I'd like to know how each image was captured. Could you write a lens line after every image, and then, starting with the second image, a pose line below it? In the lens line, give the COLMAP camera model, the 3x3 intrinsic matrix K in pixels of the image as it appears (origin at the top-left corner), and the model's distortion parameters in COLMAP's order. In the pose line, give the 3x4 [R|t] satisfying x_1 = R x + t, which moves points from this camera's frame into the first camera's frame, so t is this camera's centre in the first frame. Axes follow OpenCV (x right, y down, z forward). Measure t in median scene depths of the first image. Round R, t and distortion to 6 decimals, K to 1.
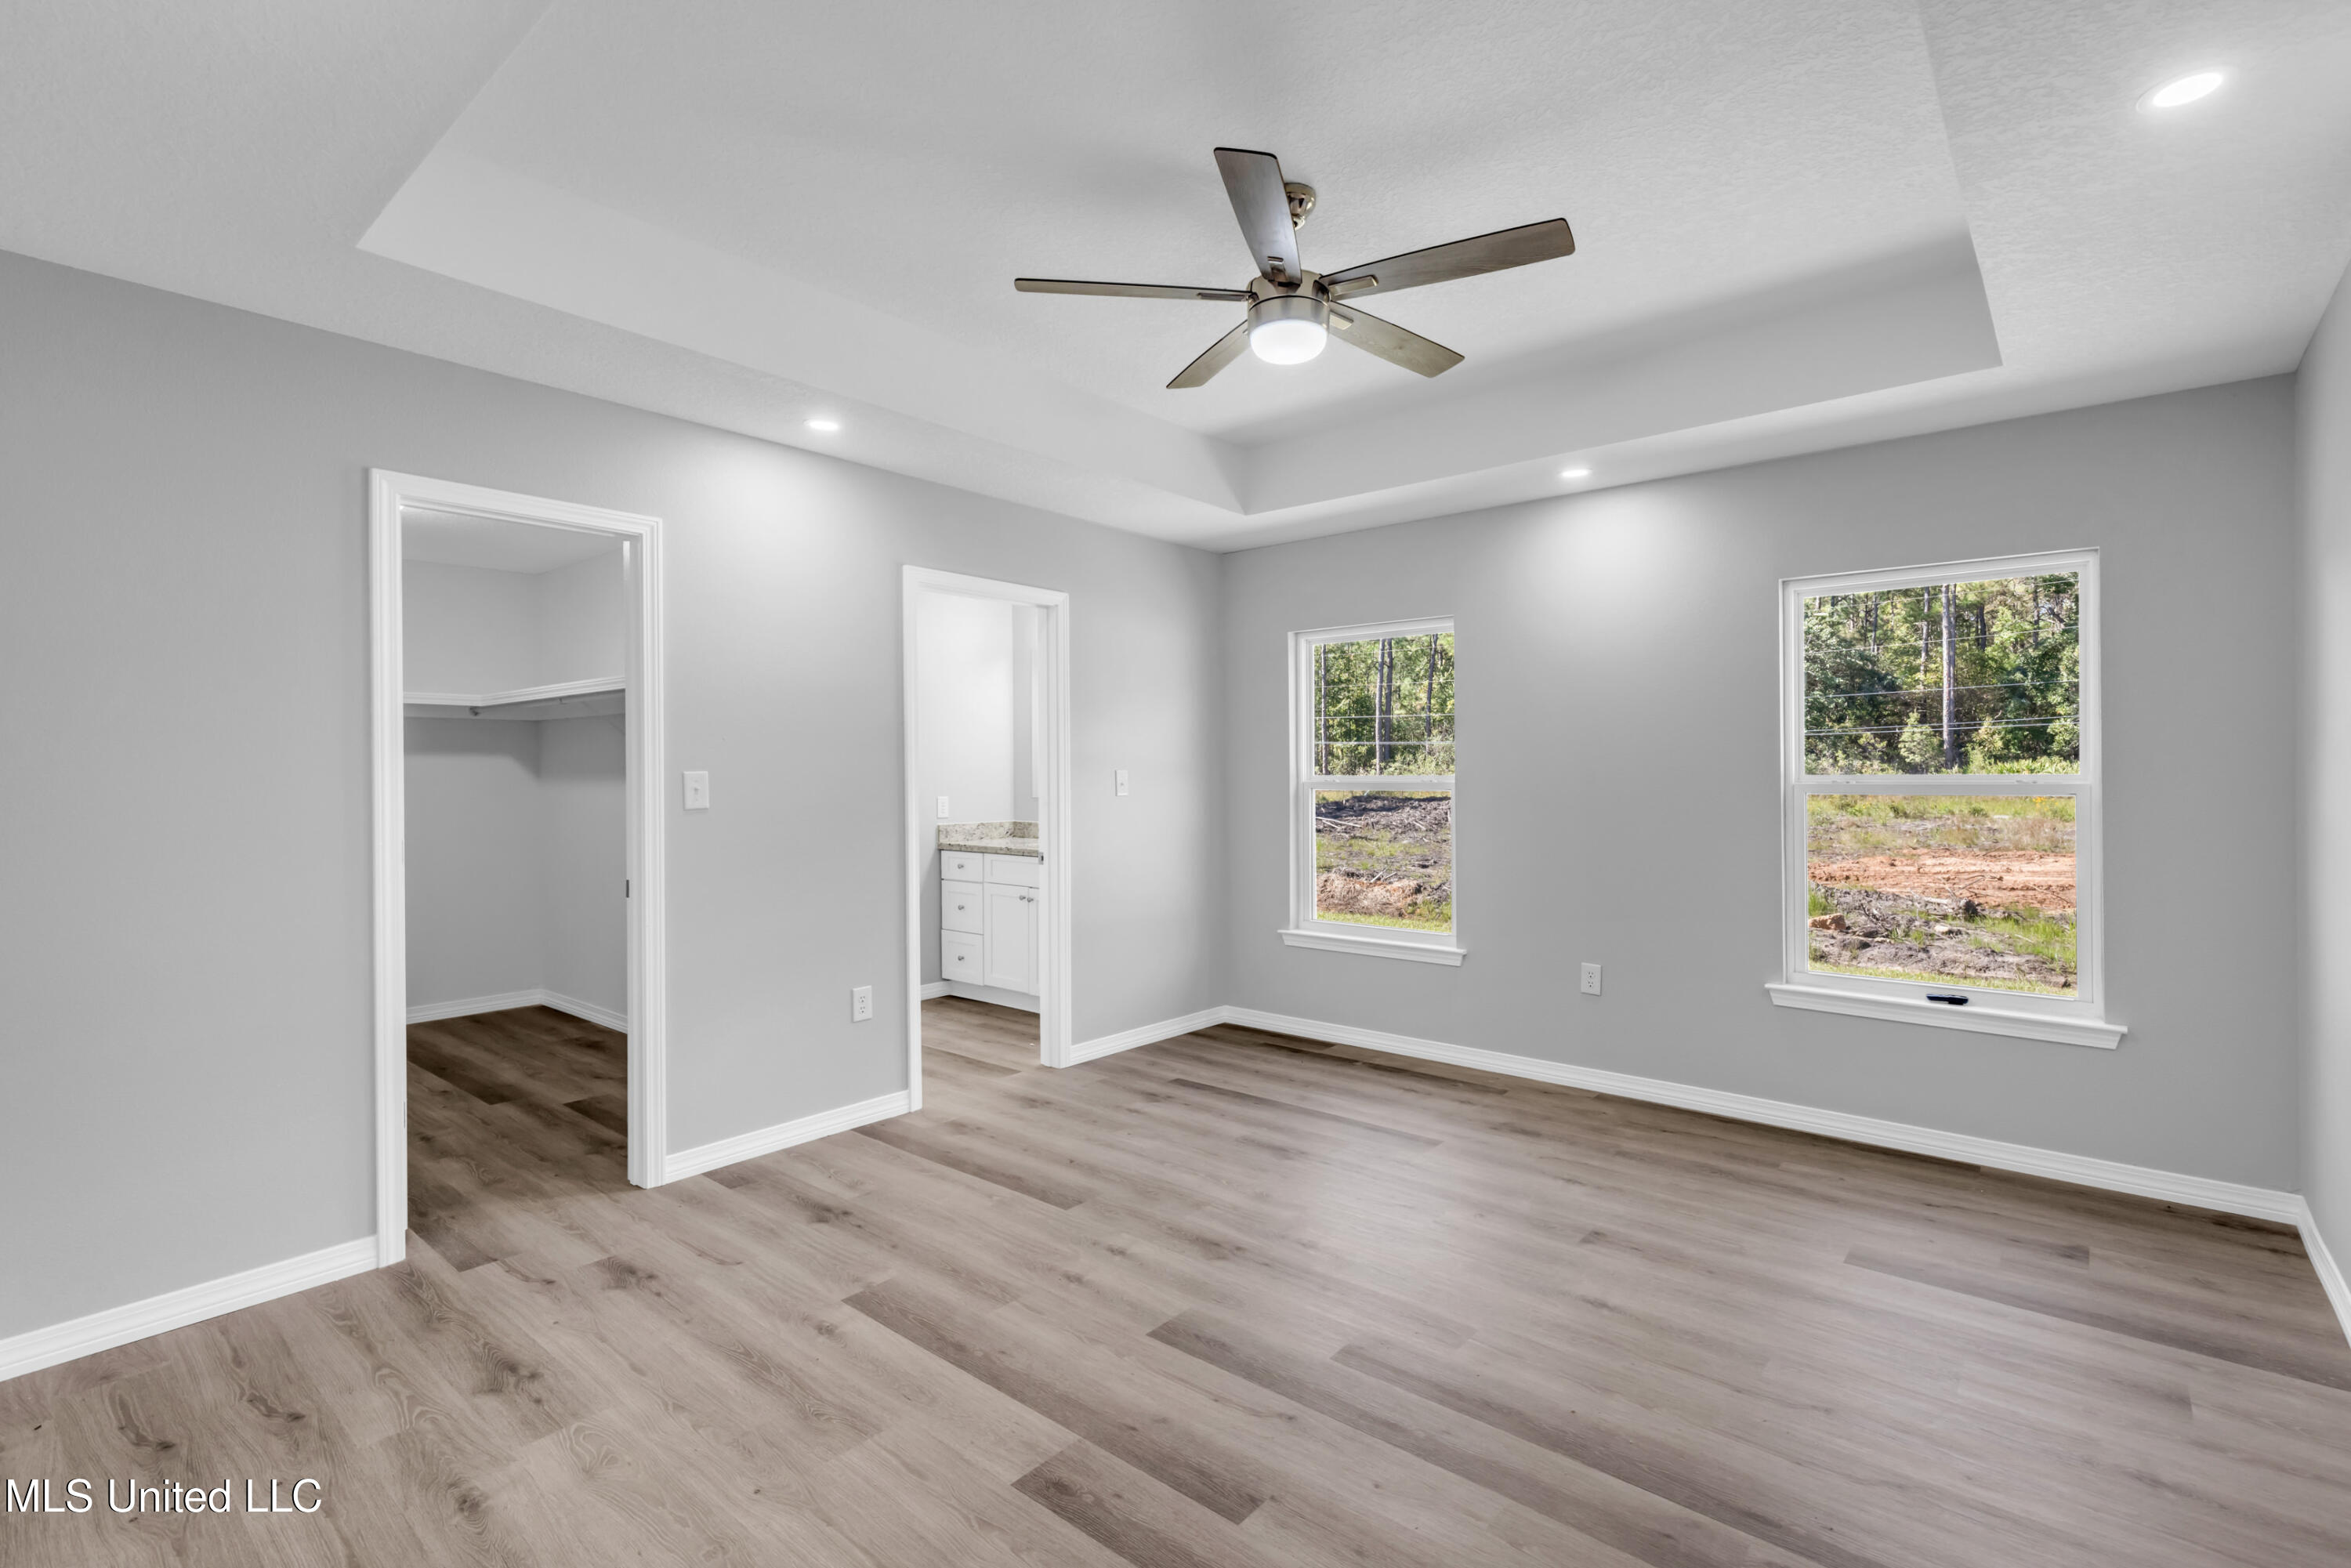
lens RADIAL K [[1079.7, 0, 1194.9], [0, 1079.7, 782.1], [0, 0, 1]] dist [0.016428, -0.000006]
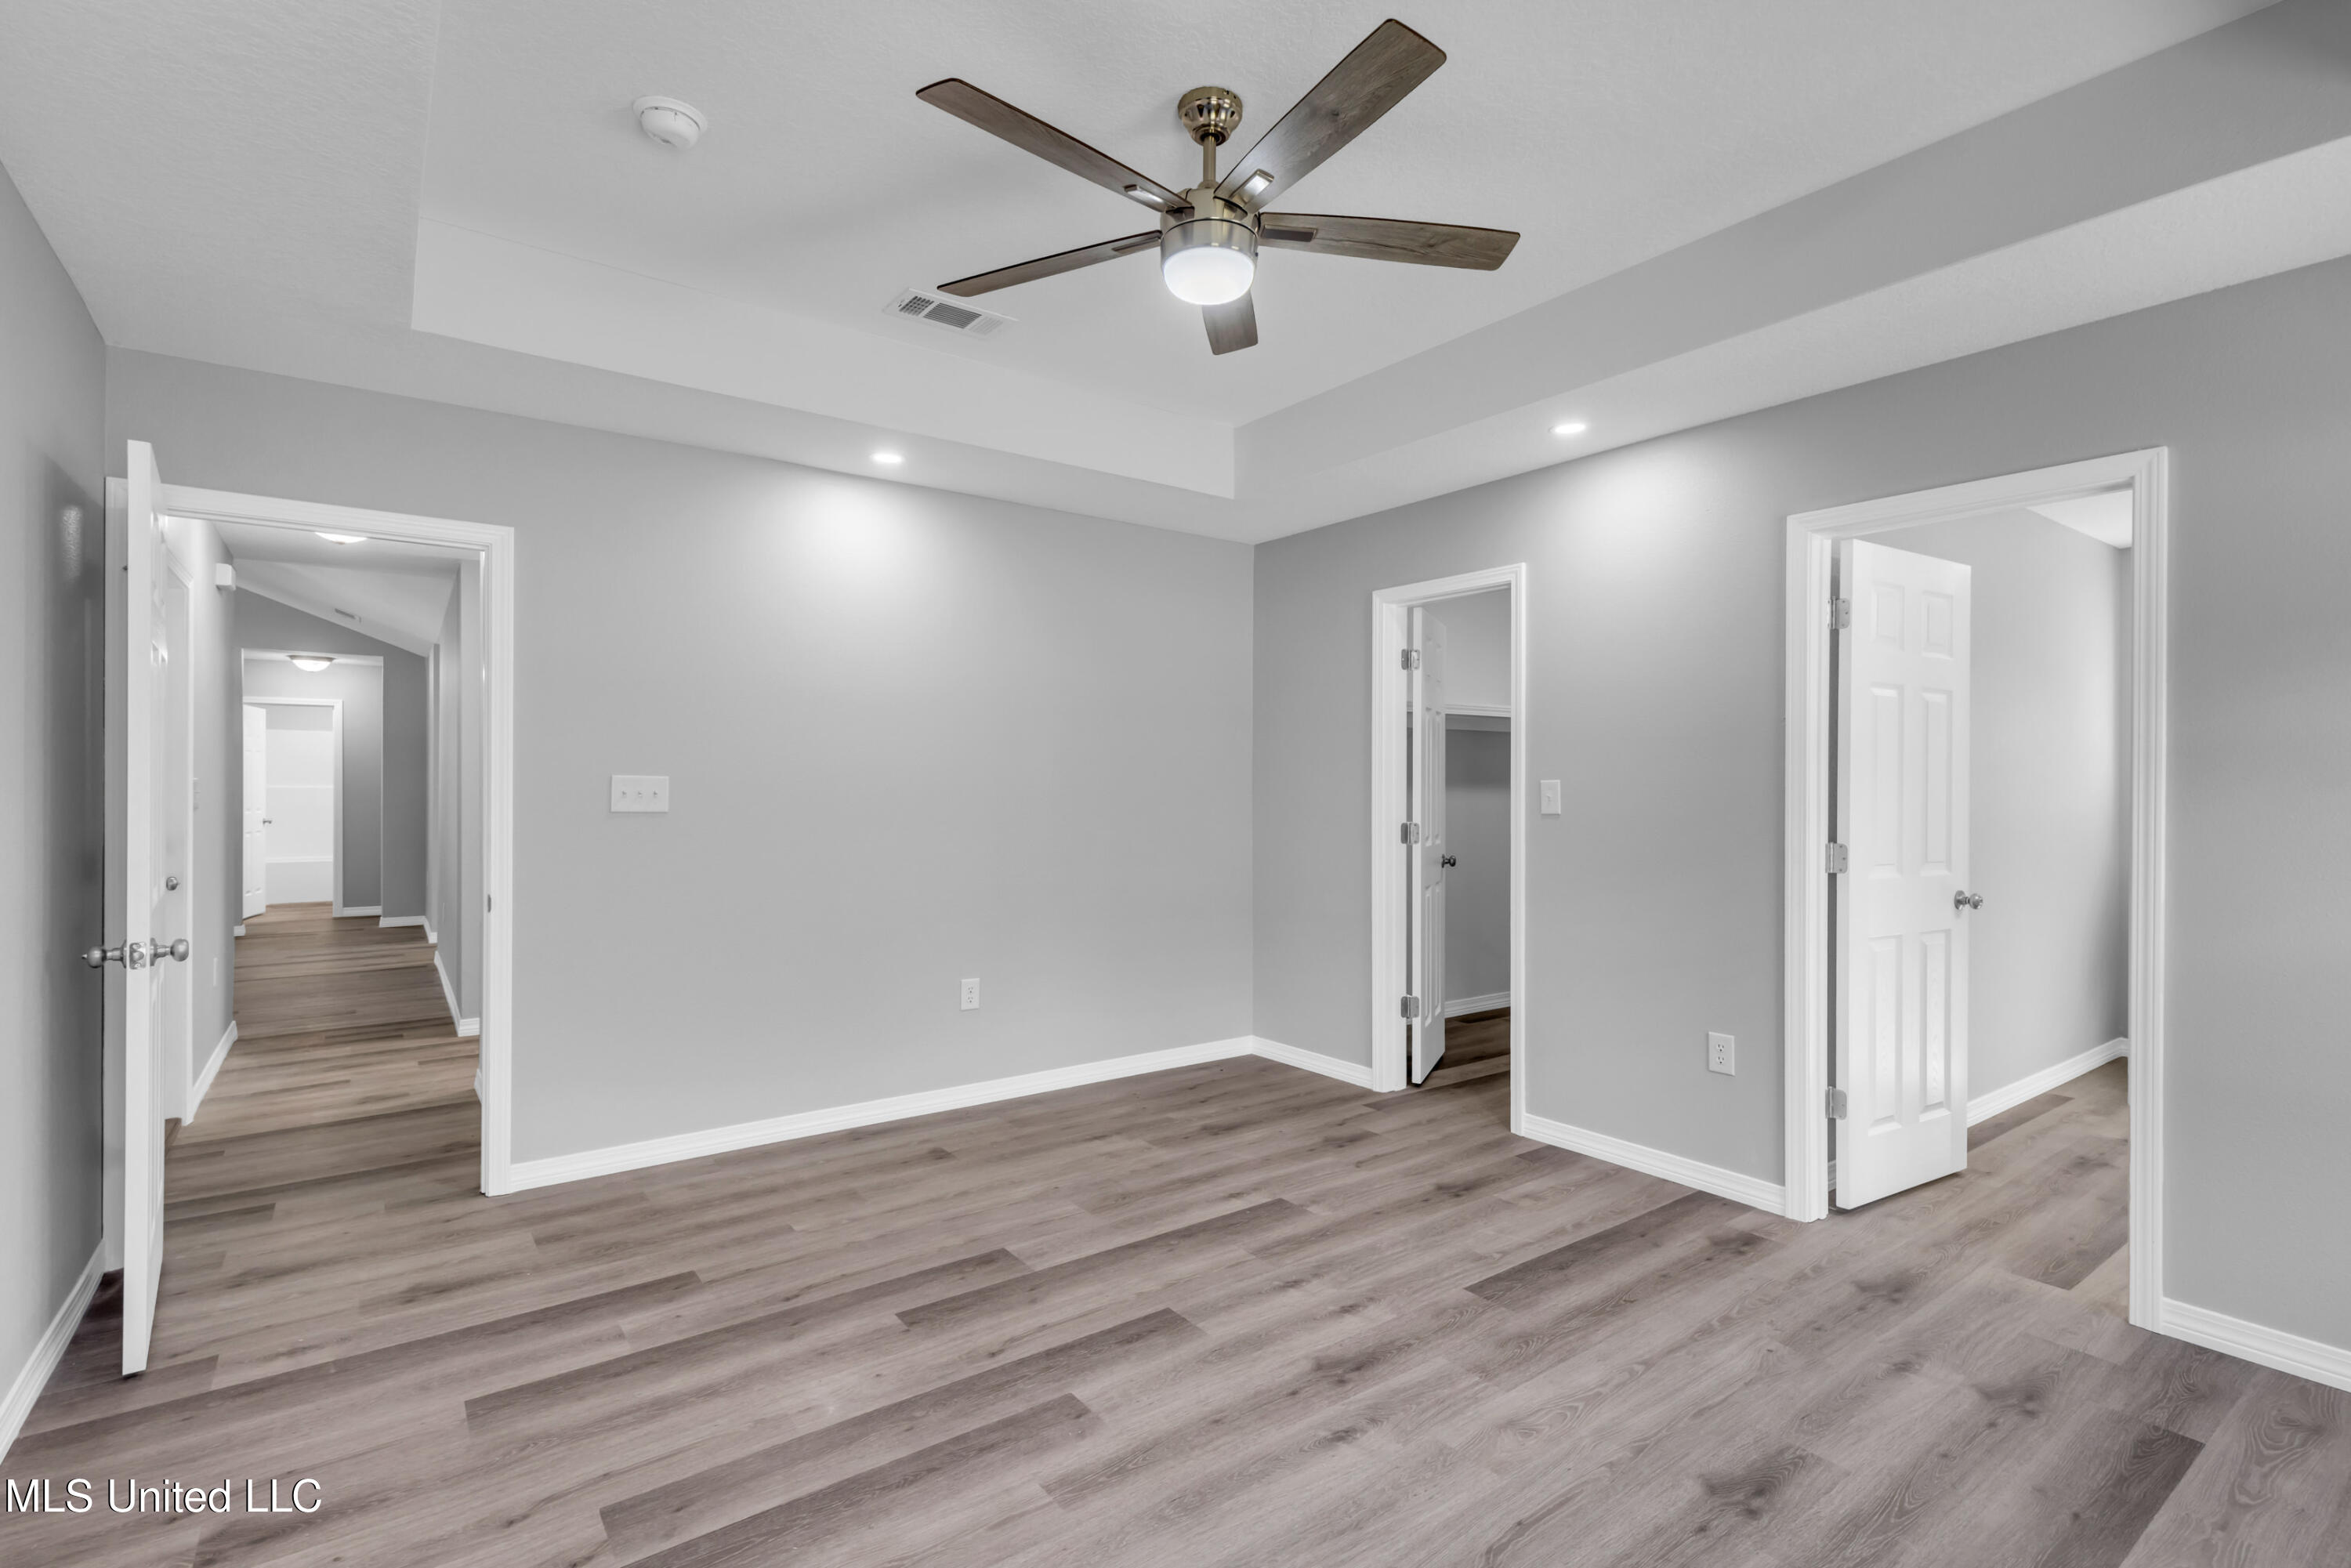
lens RADIAL K [[1079.7, 0, 1194.9], [0, 1079.7, 782.1], [0, 0, 1]] dist [0.016428, -0.000006]
pose [[-0.224143, 0.001344, -0.974555, 0.782761], [-0.006359, 0.999976, 0.002841, -0.009907], [0.974536, 0.006834, -0.224129, 0.997321]]
